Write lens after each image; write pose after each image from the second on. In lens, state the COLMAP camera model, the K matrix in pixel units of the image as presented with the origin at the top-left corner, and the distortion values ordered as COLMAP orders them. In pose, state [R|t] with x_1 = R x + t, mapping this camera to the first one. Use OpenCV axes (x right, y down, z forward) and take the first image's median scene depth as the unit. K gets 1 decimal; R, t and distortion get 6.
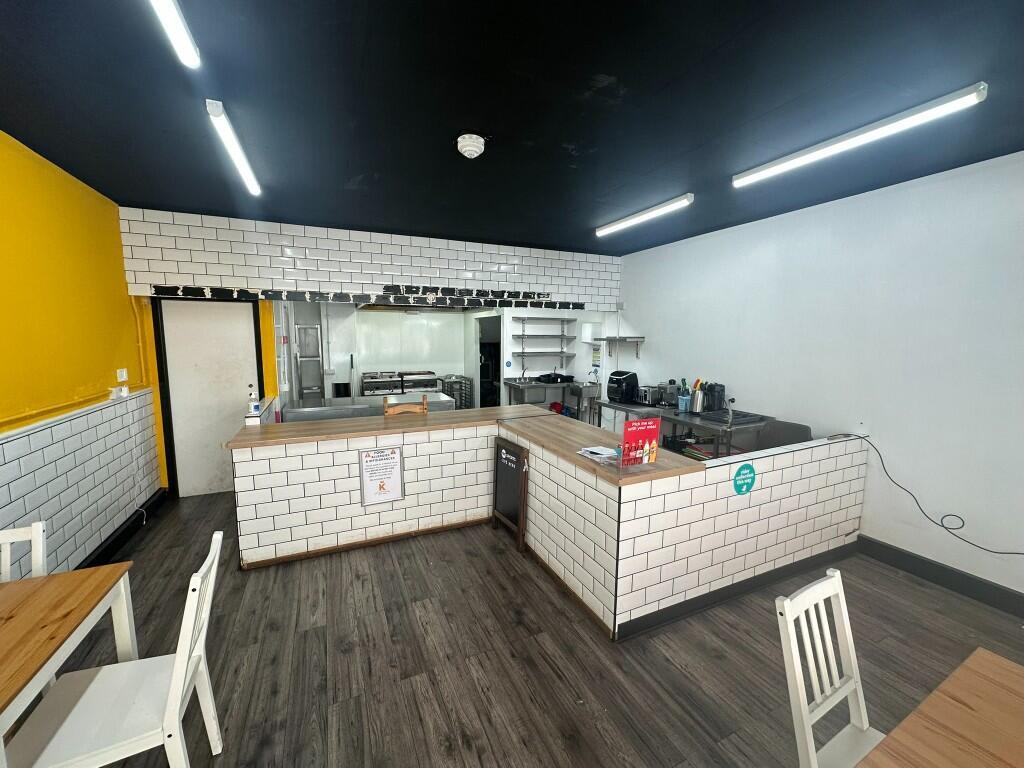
lens RADIAL K [[405.8, 0, 517.7], [0, 405.8, 385.8], [0, 0, 1]] dist [-0.002166, -0.000285]
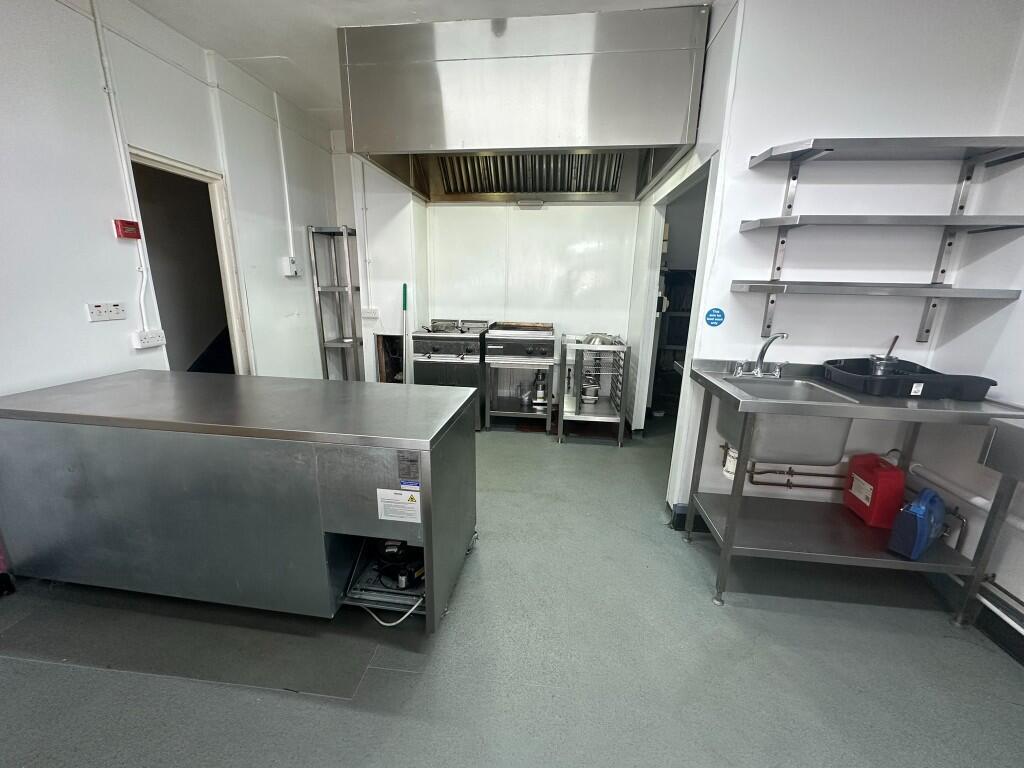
lens RADIAL K [[405.8, 0, 512.0], [0, 405.8, 386.5], [0, 0, 1]] dist [-0.002166, -0.000285]
pose [[0.859761, 0.140041, -0.491121, 0.004037], [-0.083359, 0.987253, 0.135581, -0.028031], [0.503848, -0.075627, 0.860475, 0.611041]]
